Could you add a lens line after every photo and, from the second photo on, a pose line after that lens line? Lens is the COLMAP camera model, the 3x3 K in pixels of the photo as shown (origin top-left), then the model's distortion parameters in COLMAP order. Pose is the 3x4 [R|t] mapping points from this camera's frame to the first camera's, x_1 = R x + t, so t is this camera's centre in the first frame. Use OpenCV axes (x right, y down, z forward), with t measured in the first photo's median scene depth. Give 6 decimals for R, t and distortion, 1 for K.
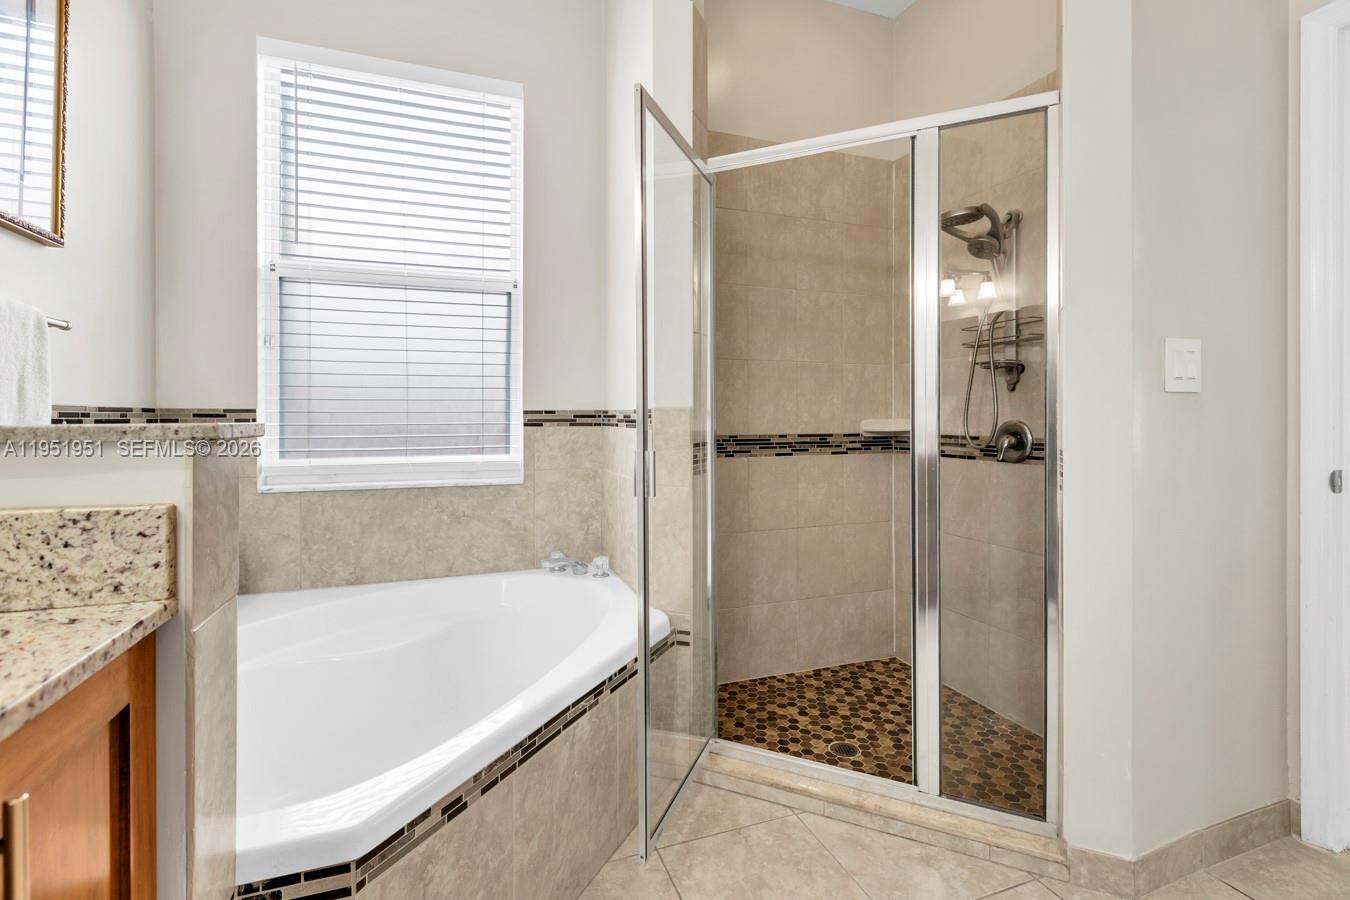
lens RADIAL K [[636.5, 0, 674.8], [0, 636.5, 431.1], [0, 0, 1]] dist [0.000146, -0.000043]
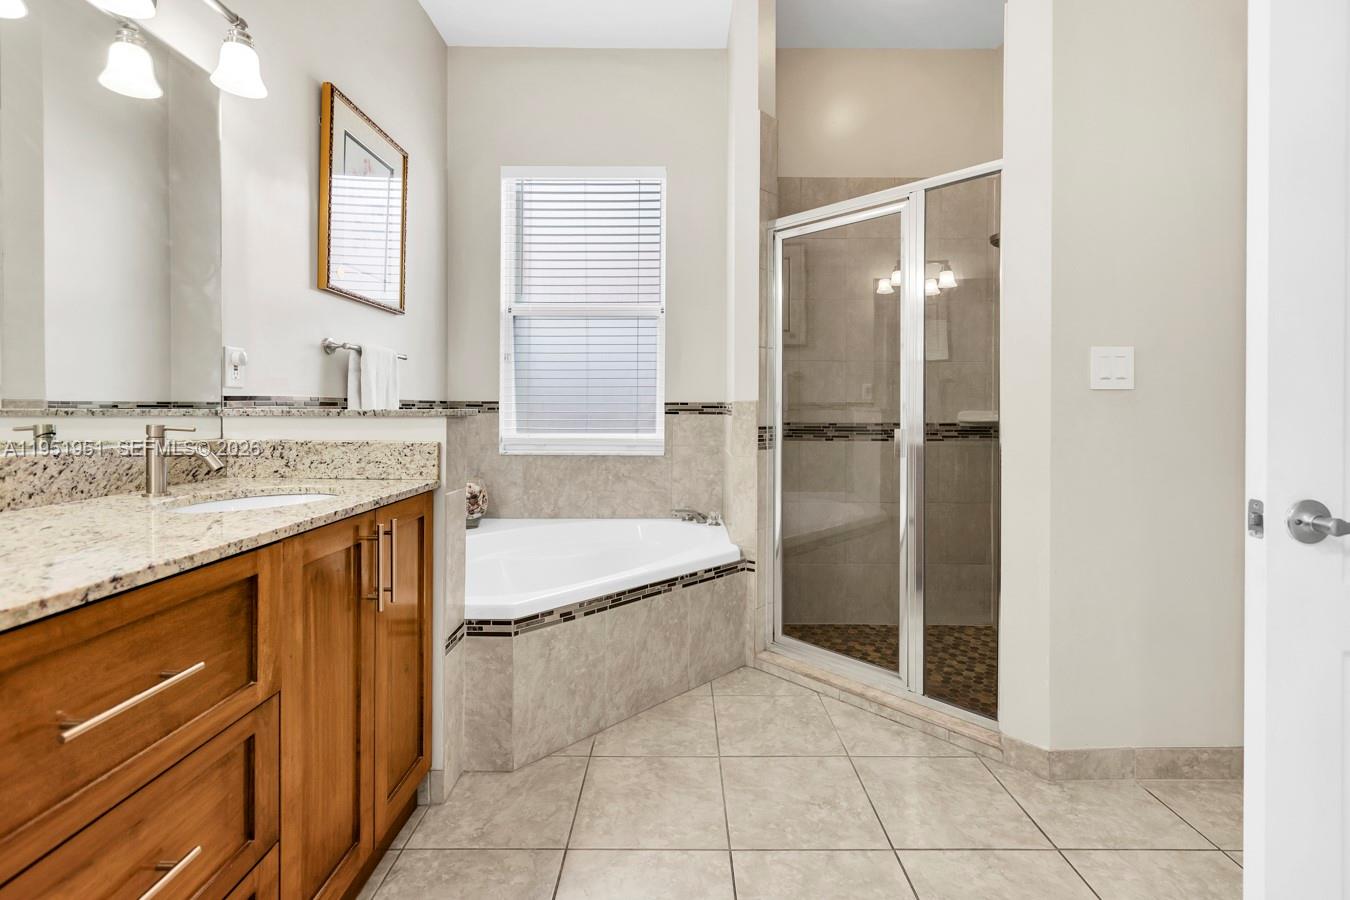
lens RADIAL K [[636.5, 0, 674.8], [0, 636.5, 431.1], [0, 0, 1]] dist [0.000146, -0.000043]
pose [[0.935800, 0.017358, -0.352104, 0.307253], [-0.012332, 0.999788, 0.016511, 0.007191], [0.352316, -0.011109, 0.935815, -0.325000]]
